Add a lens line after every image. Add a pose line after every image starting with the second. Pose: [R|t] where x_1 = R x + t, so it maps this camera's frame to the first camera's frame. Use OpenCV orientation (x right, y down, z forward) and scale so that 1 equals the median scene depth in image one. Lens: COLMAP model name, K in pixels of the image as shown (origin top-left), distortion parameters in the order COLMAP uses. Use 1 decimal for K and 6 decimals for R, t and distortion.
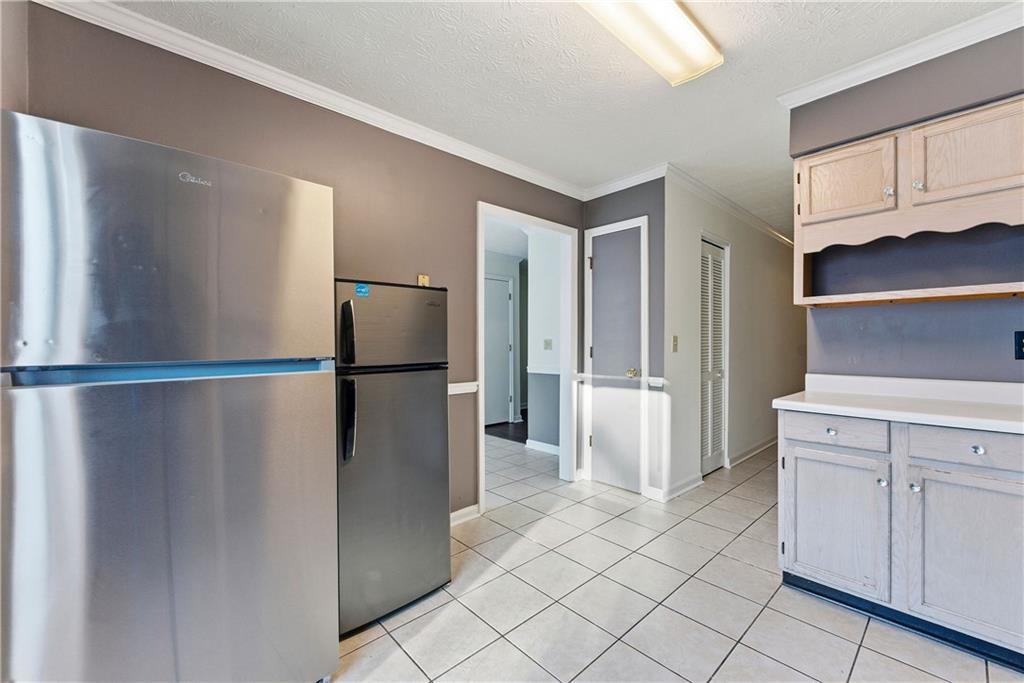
lens RADIAL K [[421.9, 0, 514.4], [0, 421.9, 344.0], [0, 0, 1]] dist [0.001760, -0.000099]
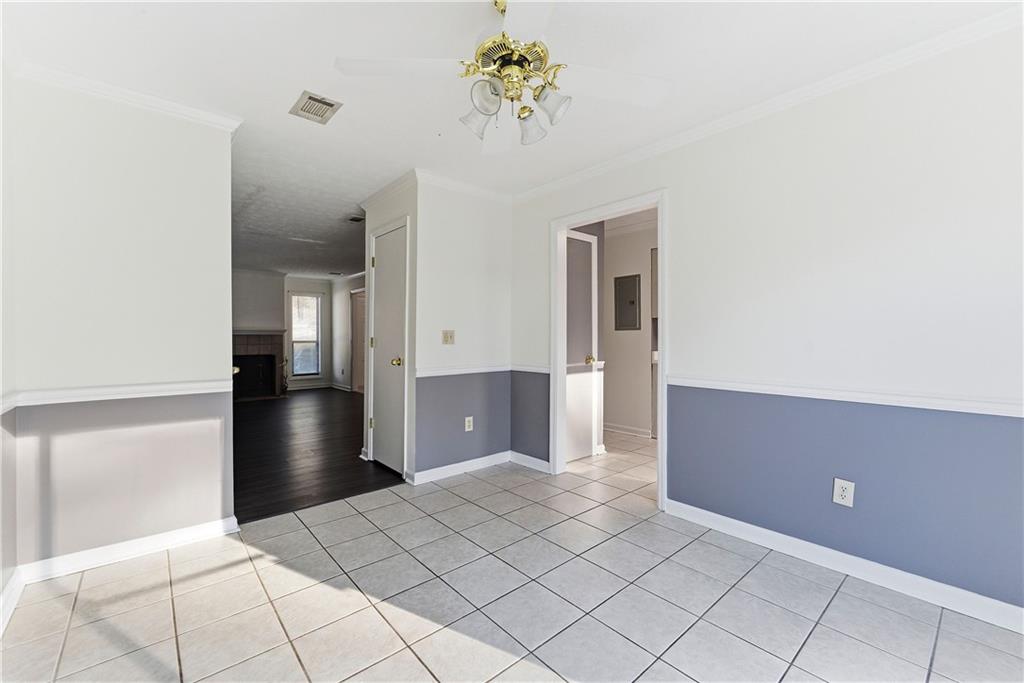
lens RADIAL K [[421.9, 0, 510.3], [0, 421.9, 339.0], [0, 0, 1]] dist [0.001760, -0.000099]
pose [[0.037523, 0.002129, 0.999293, -0.960566], [0.006338, 0.999977, -0.002369, 0.010563], [-0.999276, 0.006423, 0.037509, 1.185855]]
